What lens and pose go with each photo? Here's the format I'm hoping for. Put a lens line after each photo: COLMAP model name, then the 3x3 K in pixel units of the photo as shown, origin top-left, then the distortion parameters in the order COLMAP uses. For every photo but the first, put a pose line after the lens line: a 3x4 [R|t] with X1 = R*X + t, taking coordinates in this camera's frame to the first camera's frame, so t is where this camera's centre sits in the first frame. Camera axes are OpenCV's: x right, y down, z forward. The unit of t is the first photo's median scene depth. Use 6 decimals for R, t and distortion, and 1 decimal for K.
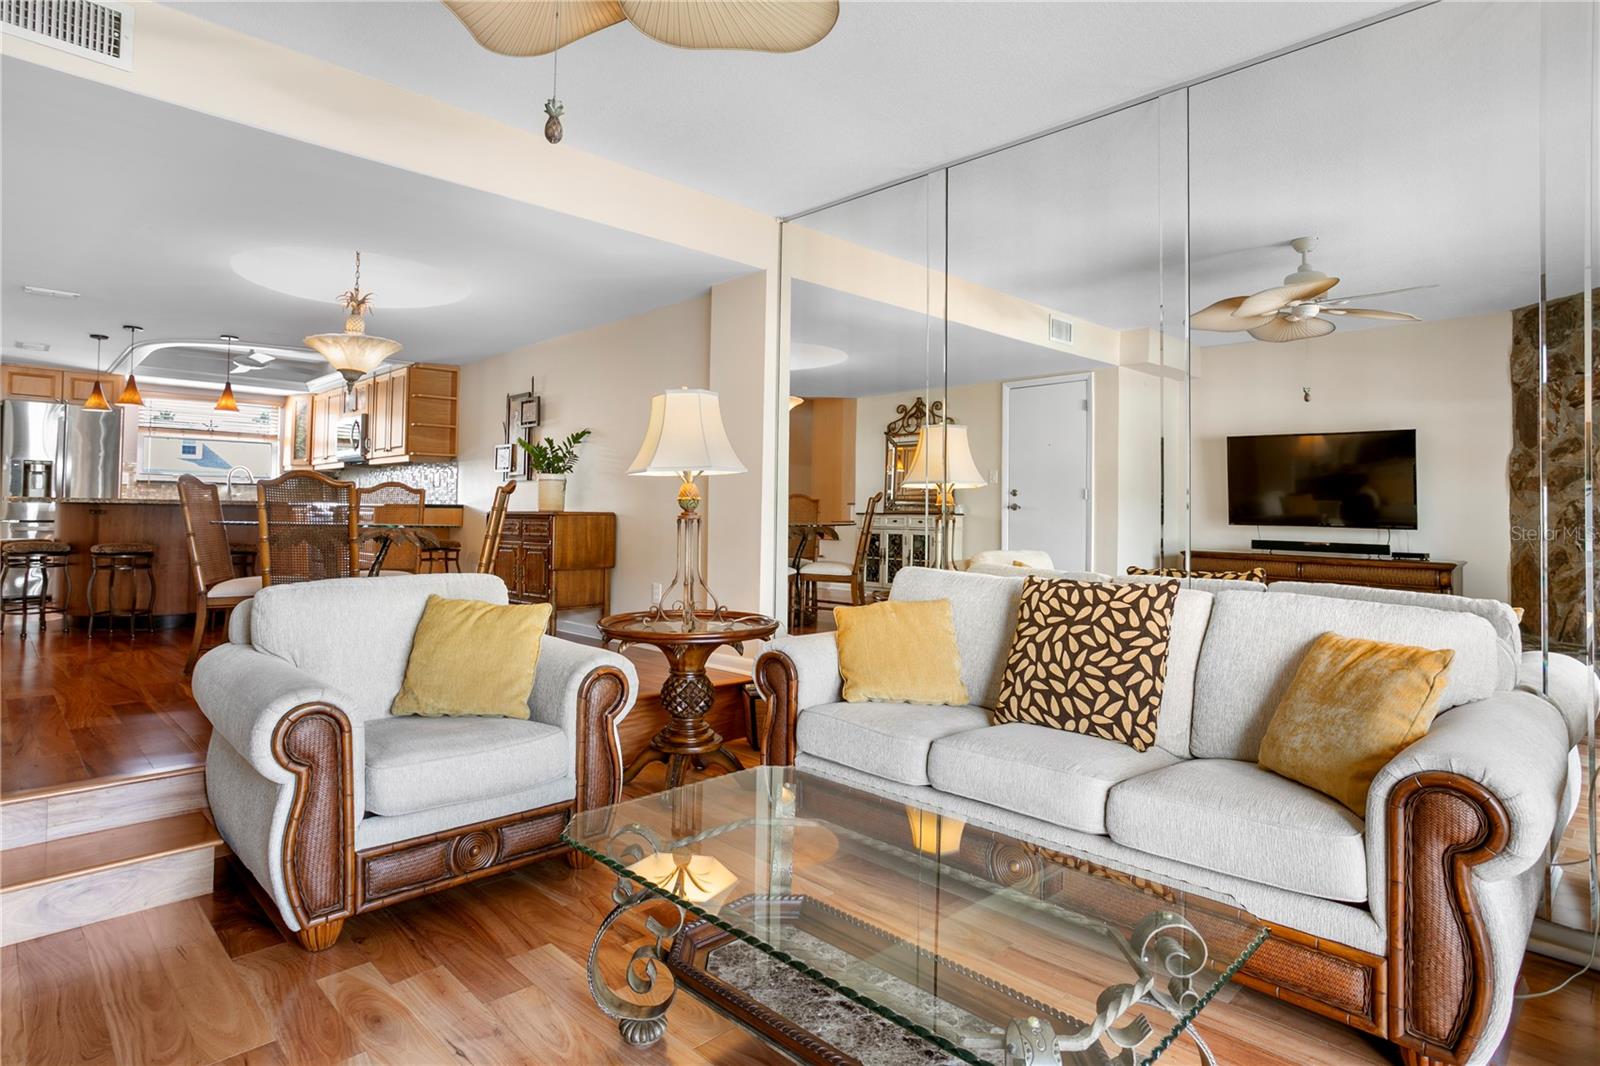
lens RADIAL K [[848.3, 0, 785.4], [0, 848.3, 509.1], [0, 0, 1]] dist [-0.027846, 0.003337]
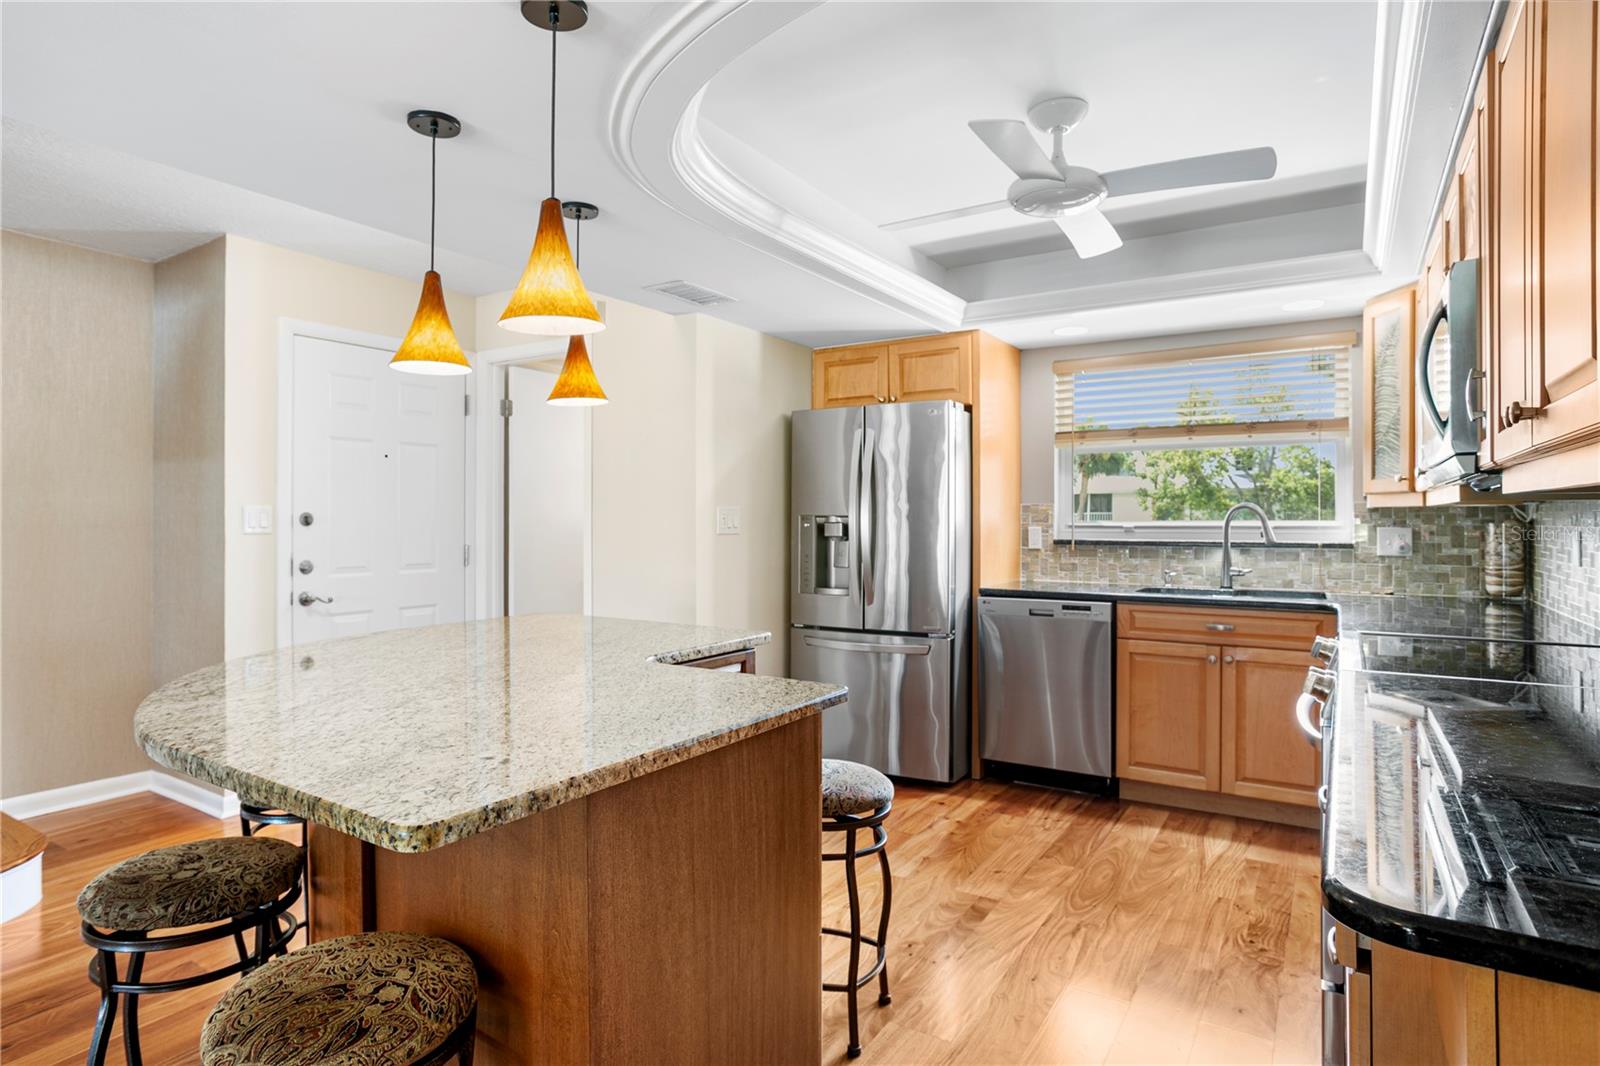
lens RADIAL K [[880.2, 0, 778.0], [0, 880.2, 510.3], [0, 0, 1]] dist [-0.037388, 0.016902]
pose [[0.229519, -0.024500, -0.972996, -0.923662], [0.011095, 0.999684, -0.022554, -0.130865], [0.973241, -0.005619, 0.229718, 2.203536]]
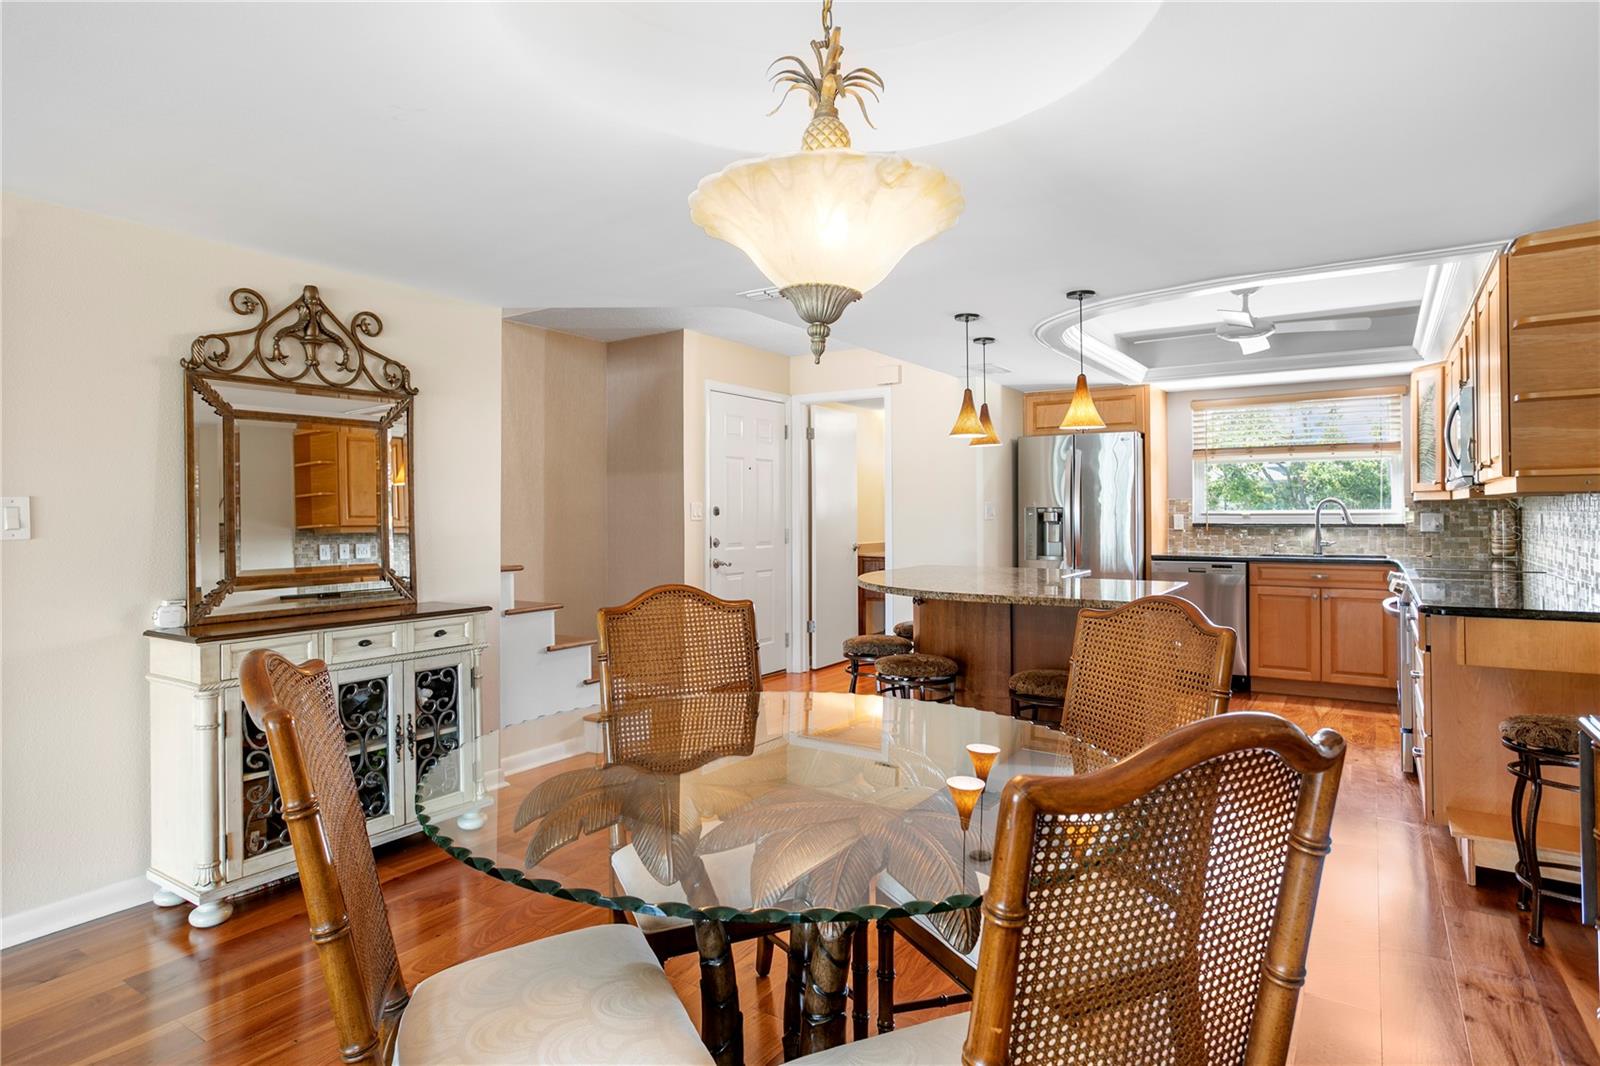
lens RADIAL K [[880.2, 0, 773.3], [0, 880.2, 501.3], [0, 0, 1]] dist [-0.037388, 0.016902]
pose [[0.202139, -0.028387, -0.978945, -0.308574], [0.014707, 0.999555, -0.025948, -0.122177], [0.979246, -0.009152, 0.202467, 1.487340]]
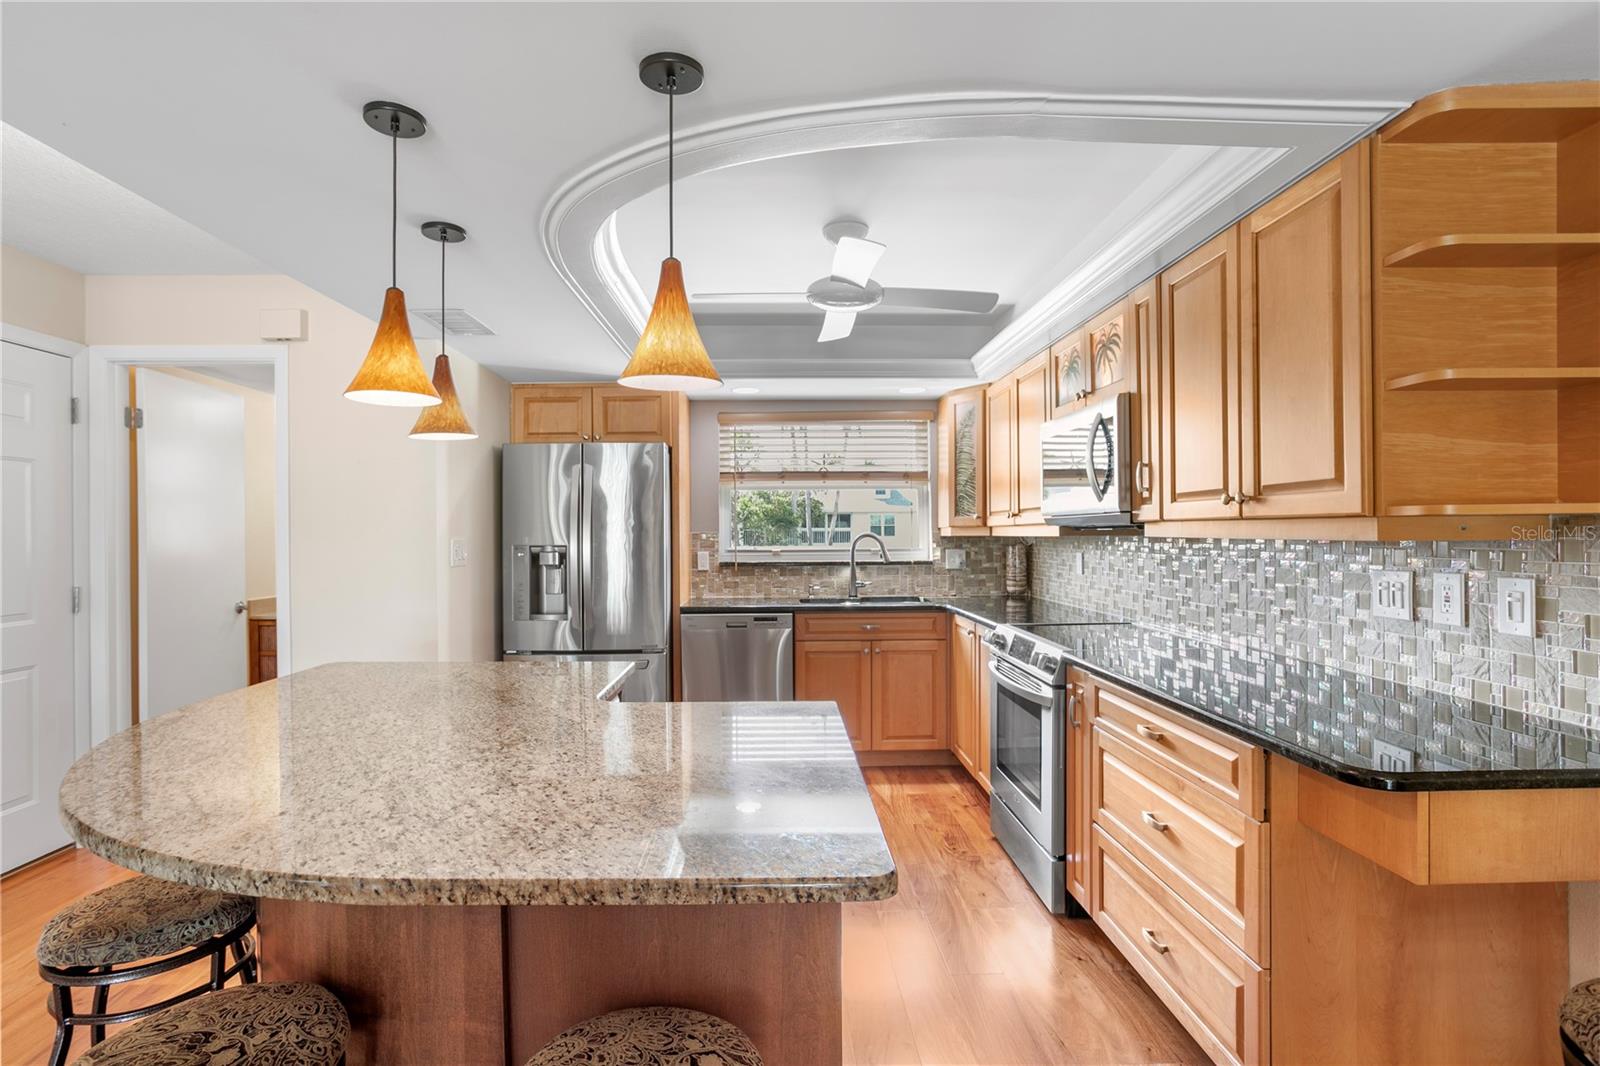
lens RADIAL K [[795.1, 0, 787.7], [0, 795.1, 533.0], [0, 0, 1]] dist [-0.031081, 0.015427]
pose [[0.737444, -0.020276, -0.675104, -1.088236], [0.022667, 0.999729, -0.005266, -0.159983], [0.675028, -0.011419, 0.737704, 1.875552]]
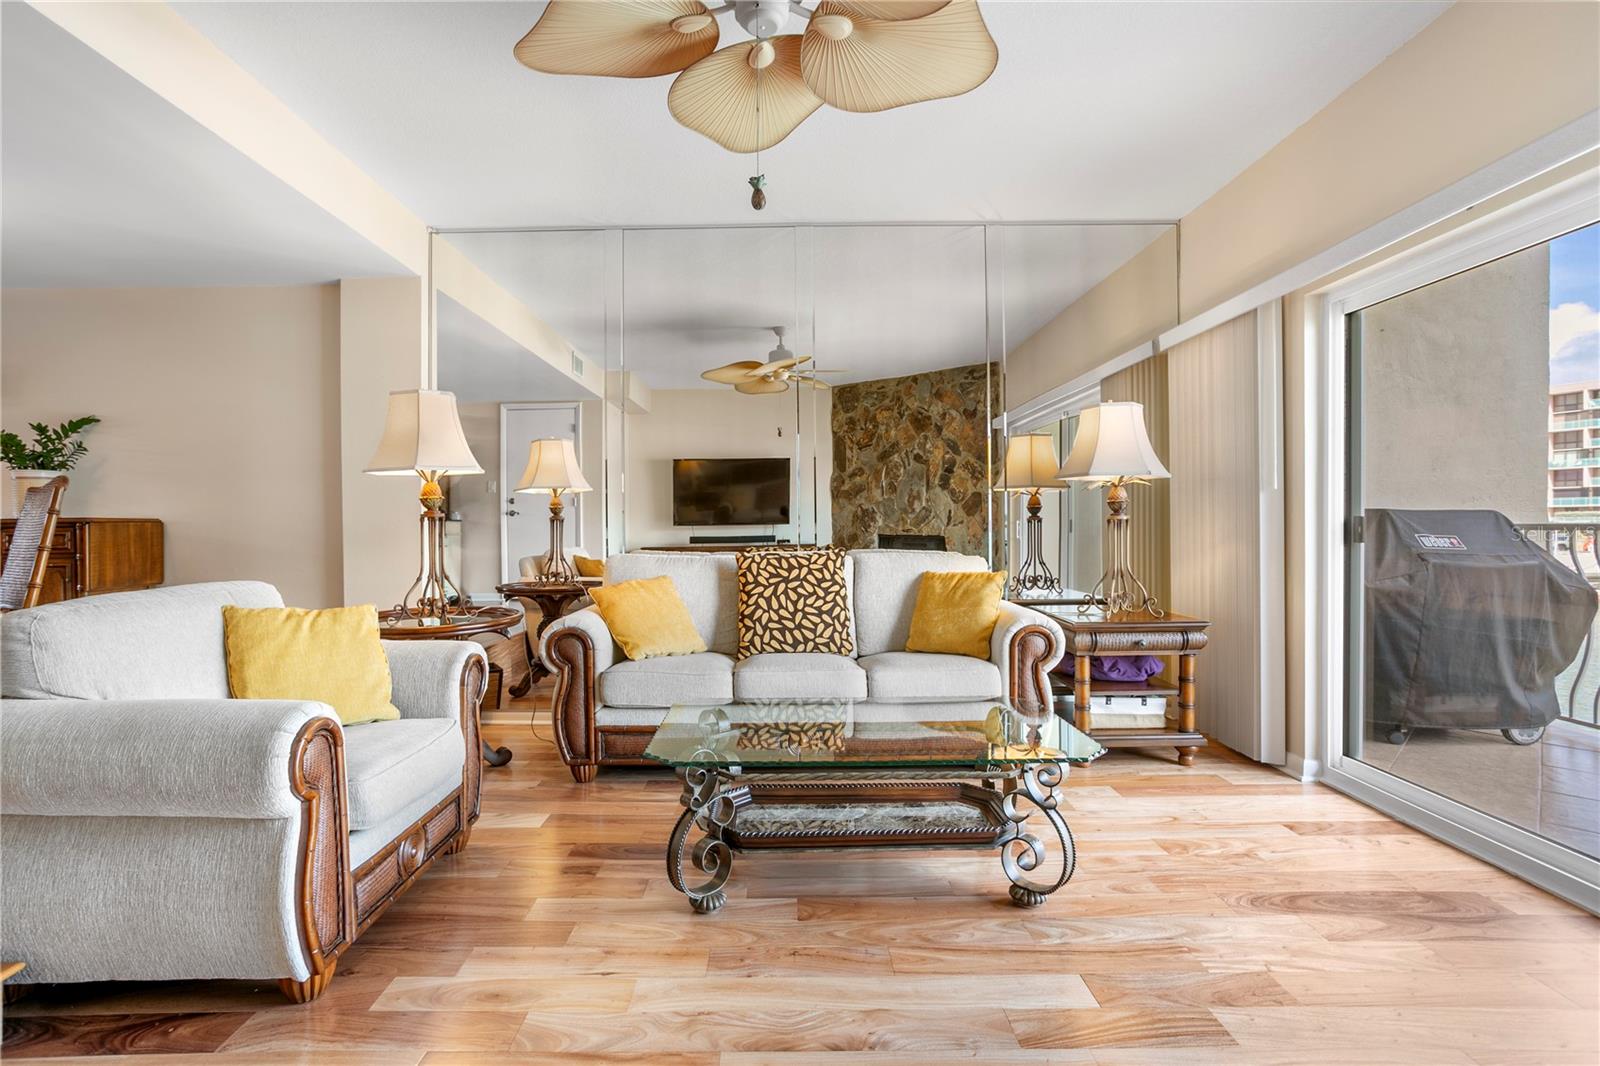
lens RADIAL K [[785.2, 0, 745.2], [0, 785.2, 539.9], [0, 0, 1]] dist [-0.021794, 0.012138]
pose [[0.706908, -0.030152, 0.706663, -0.669135], [0.015011, 0.999505, 0.027631, 0.023706], [-0.707147, -0.008925, 0.707011, 0.084957]]
